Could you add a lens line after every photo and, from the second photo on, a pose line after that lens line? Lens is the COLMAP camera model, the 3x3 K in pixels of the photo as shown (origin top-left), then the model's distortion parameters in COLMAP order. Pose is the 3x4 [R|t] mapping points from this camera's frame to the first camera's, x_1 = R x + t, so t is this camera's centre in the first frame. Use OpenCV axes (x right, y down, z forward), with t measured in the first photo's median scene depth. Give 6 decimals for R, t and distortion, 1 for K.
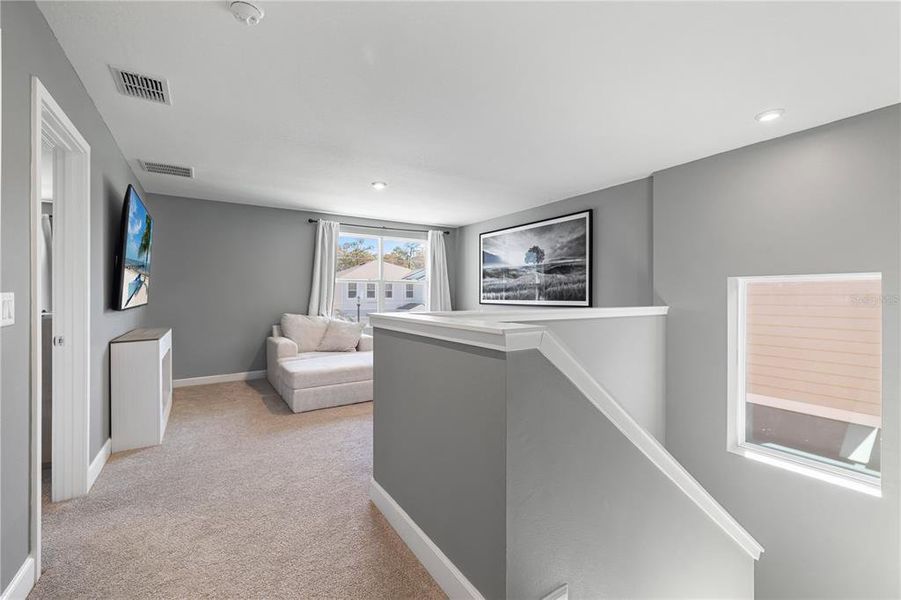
lens RADIAL K [[372.3, 0, 448.3], [0, 372.3, 295.7], [0, 0, 1]] dist [0.001651, 0.000017]
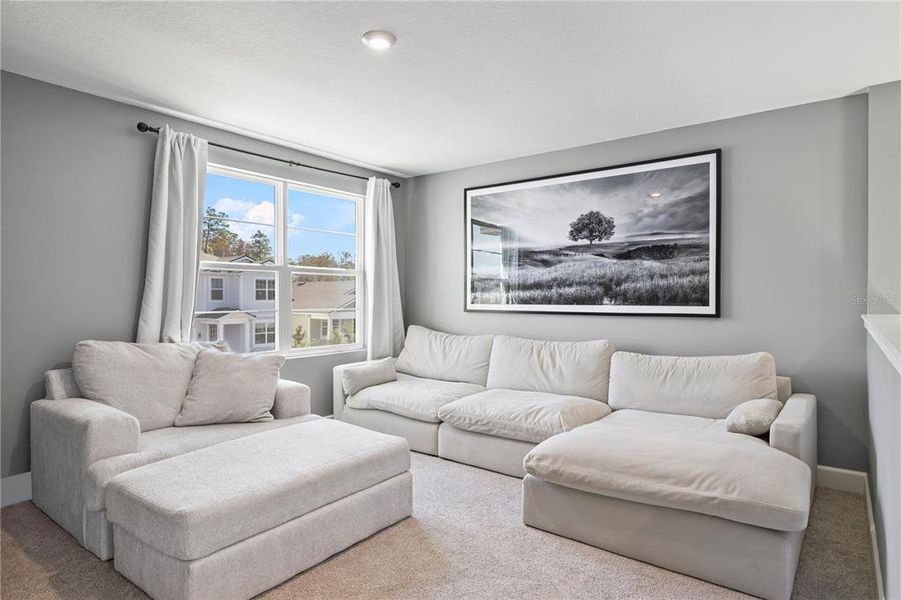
lens RADIAL K [[510.8, 0, 453.3], [0, 510.8, 301.9], [0, 0, 1]] dist [-0.003263, 0.000686]
pose [[0.942104, -0.004046, 0.335297, -0.240086], [0.000937, 0.999955, 0.009433, -0.000104], [-0.335320, -0.008572, 0.942065, 0.326182]]
